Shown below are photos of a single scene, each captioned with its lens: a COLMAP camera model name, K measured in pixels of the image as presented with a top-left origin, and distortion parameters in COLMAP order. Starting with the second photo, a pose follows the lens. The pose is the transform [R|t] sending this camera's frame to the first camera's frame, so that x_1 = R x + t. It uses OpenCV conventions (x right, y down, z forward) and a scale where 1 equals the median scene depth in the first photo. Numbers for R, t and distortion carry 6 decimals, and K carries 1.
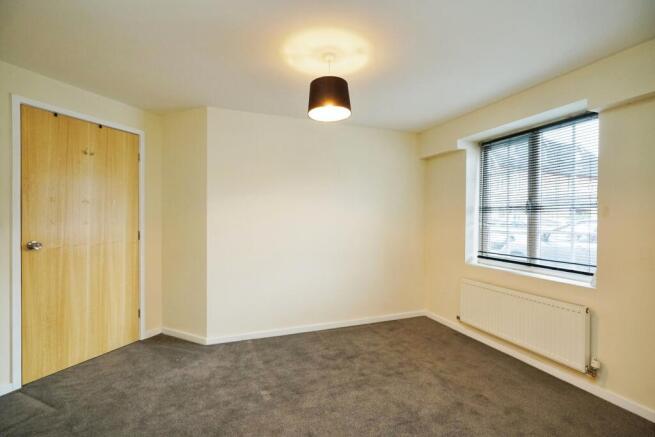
lens RADIAL K [[296.3, 0, 327.5], [0, 296.3, 218.5], [0, 0, 1]] dist [-0.000706, 0.000870]
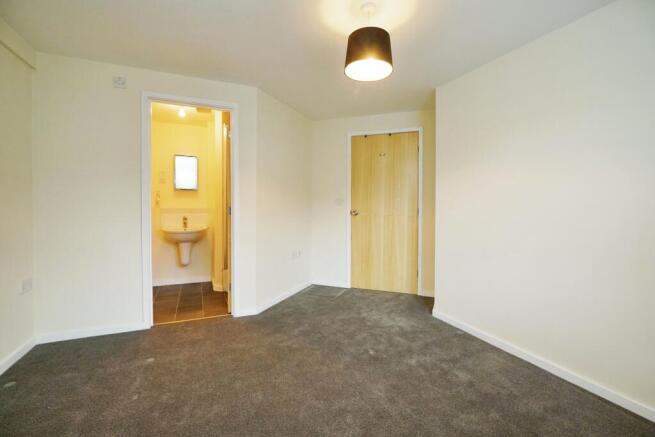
lens RADIAL K [[296.3, 0, 327.5], [0, 296.3, 218.5], [0, 0, 1]] dist [-0.000706, 0.000870]
pose [[0.047105, 0.034135, -0.998307, 0.721760], [-0.012021, 0.999363, 0.033604, 0.058399], [0.998818, 0.010417, 0.047485, 0.671789]]
